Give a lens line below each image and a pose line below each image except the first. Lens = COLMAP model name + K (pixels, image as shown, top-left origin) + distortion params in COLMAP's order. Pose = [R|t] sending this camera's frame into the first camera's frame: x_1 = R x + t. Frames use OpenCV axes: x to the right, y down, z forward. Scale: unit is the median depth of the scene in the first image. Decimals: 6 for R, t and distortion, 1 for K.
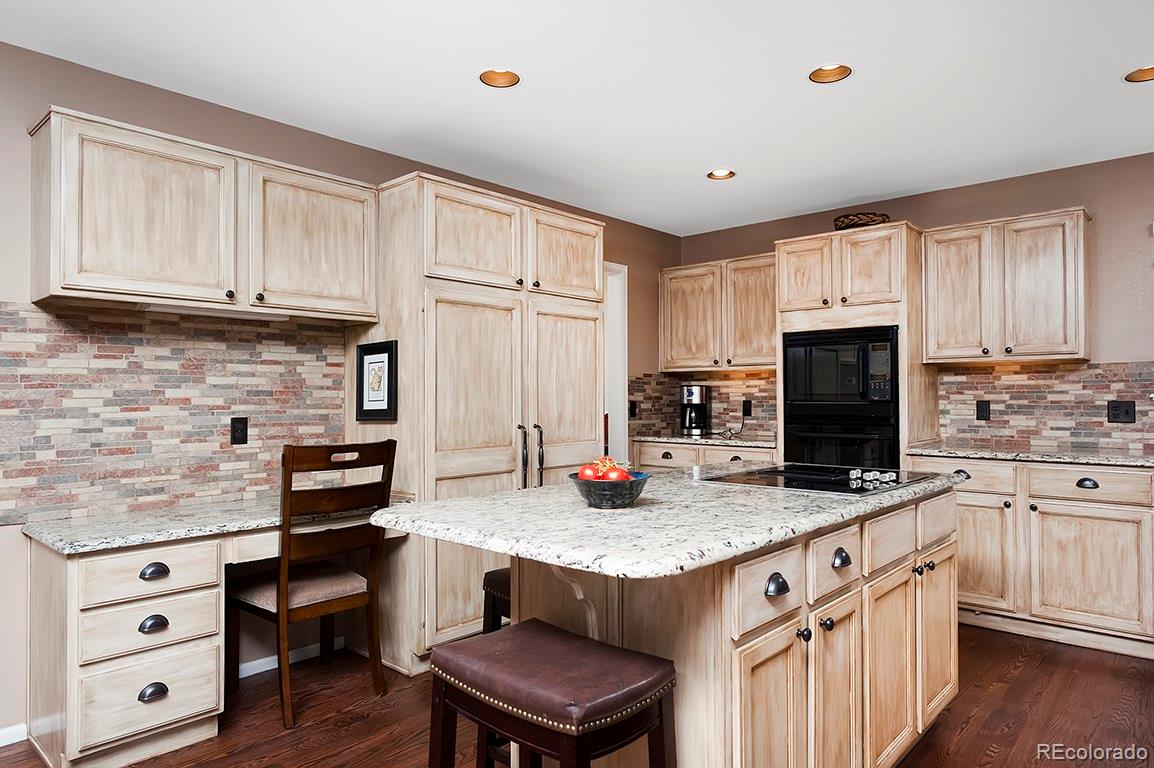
lens RADIAL K [[710.6, 0, 573.2], [0, 710.6, 380.7], [0, 0, 1]] dist [0.002973, 0.000069]
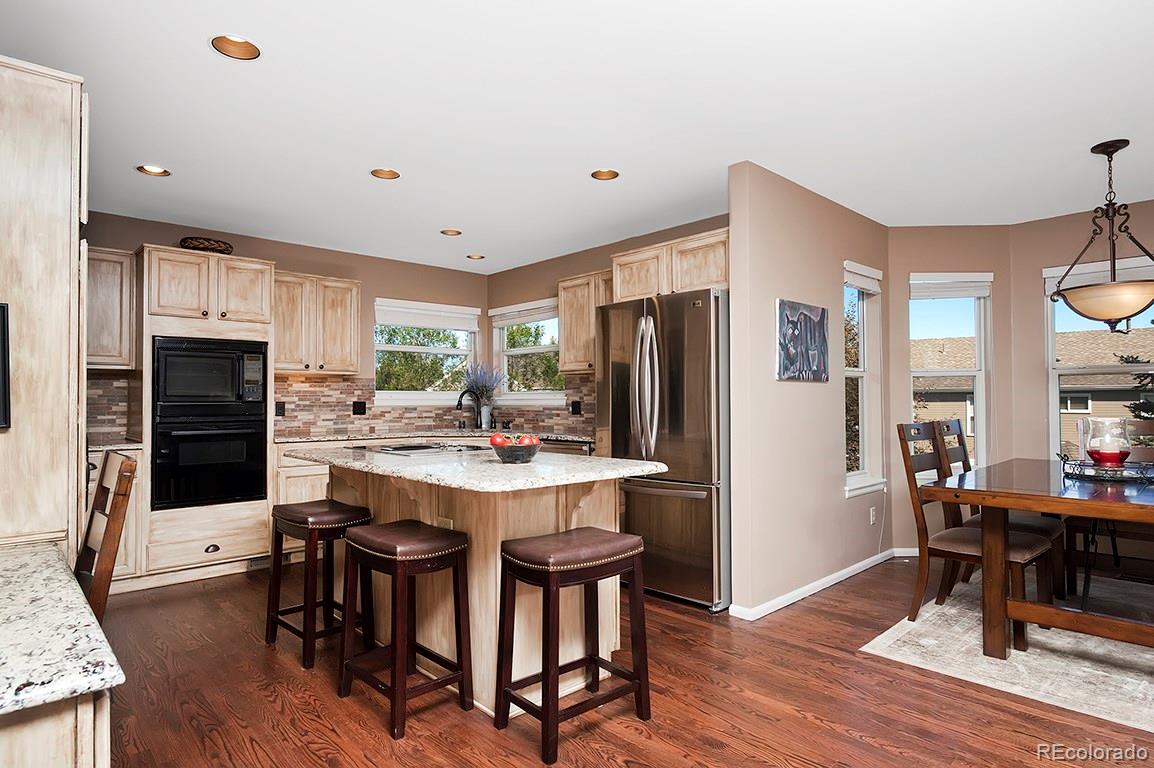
lens RADIAL K [[652.0, 0, 576.0], [0, 652.0, 389.9], [0, 0, 1]] dist [0.001311, -0.002414]
pose [[0.089123, 0.020543, 0.995809, -0.652143], [-0.017746, 0.999661, -0.019034, 0.020020], [-0.995863, -0.015975, 0.089457, 0.344244]]
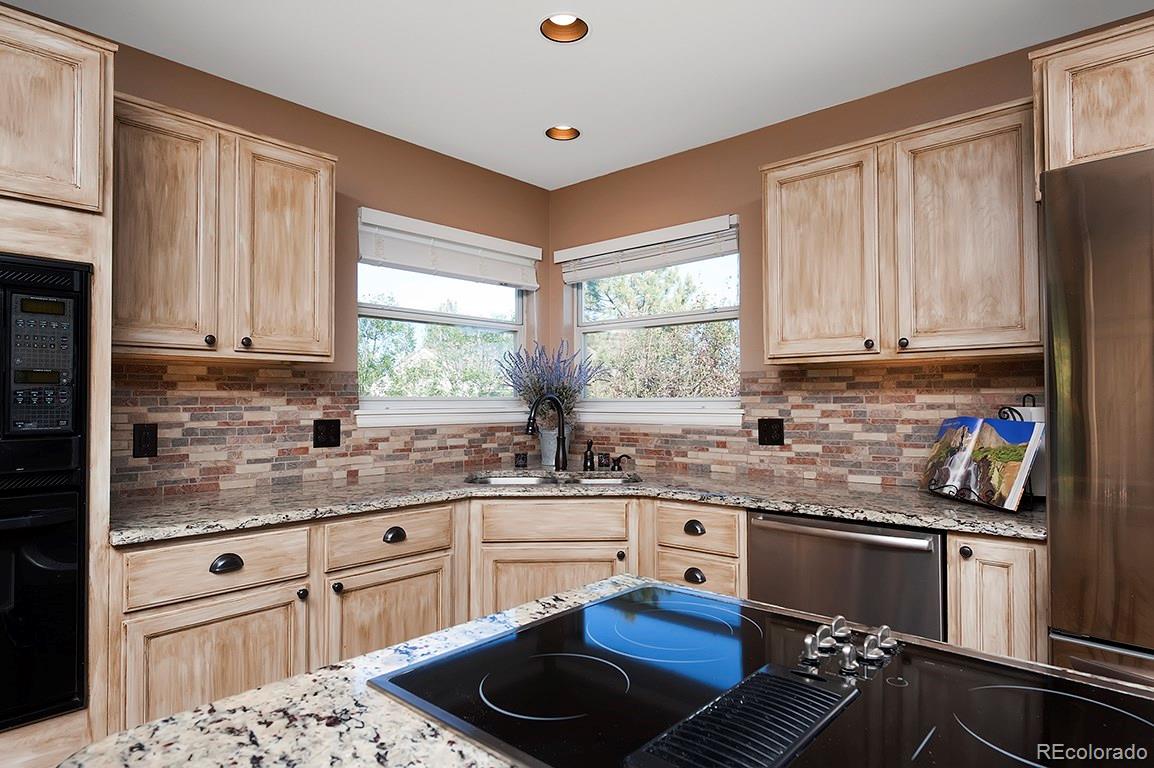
lens RADIAL K [[652.0, 0, 570.8], [0, 652.0, 389.3], [0, 0, 1]] dist [0.001311, -0.002414]
pose [[-0.009572, 0.021130, 0.999731, 0.039578], [-0.018931, 0.999594, -0.021308, 0.004902], [-0.999775, -0.019130, -0.009168, 0.694754]]
